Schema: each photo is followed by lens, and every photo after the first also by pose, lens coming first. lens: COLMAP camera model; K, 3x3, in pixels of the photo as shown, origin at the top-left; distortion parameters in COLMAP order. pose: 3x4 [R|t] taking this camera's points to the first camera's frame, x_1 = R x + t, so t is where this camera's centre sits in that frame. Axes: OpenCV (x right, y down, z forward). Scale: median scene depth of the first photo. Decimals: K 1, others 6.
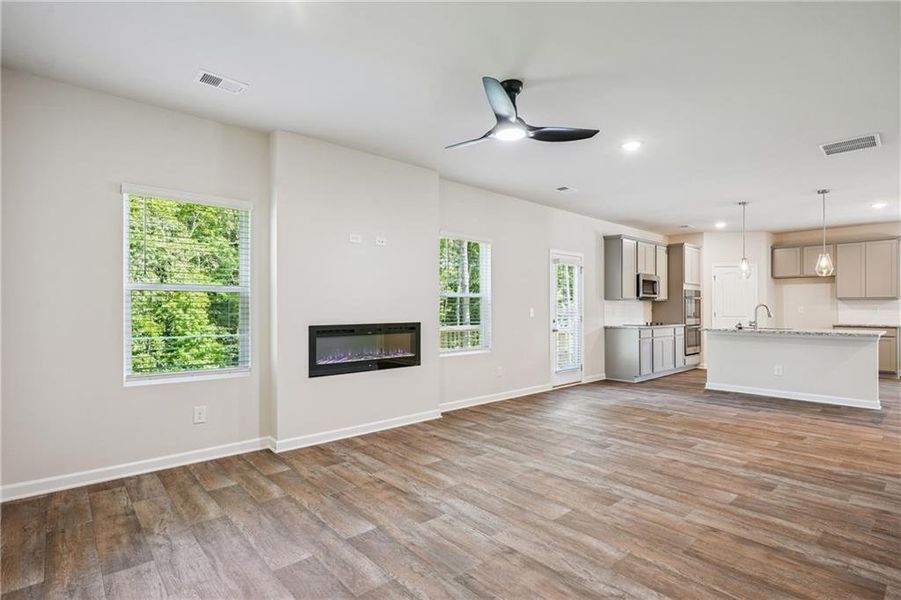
lens RADIAL K [[447.5, 0, 451.0], [0, 447.5, 312.8], [0, 0, 1]] dist [0.006726, -0.001213]
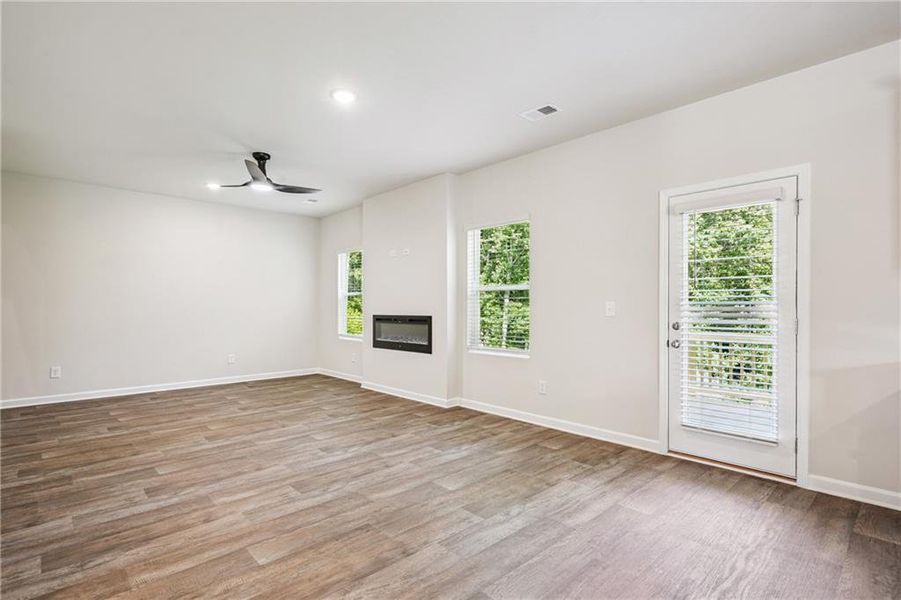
lens RADIAL K [[447.5, 0, 451.0], [0, 447.5, 312.8], [0, 0, 1]] dist [0.006726, -0.001213]
pose [[0.012547, 0.015042, -0.999808, 1.436710], [-0.007226, 0.999862, 0.014952, -0.005509], [0.999895, 0.007037, 0.012654, 1.402889]]
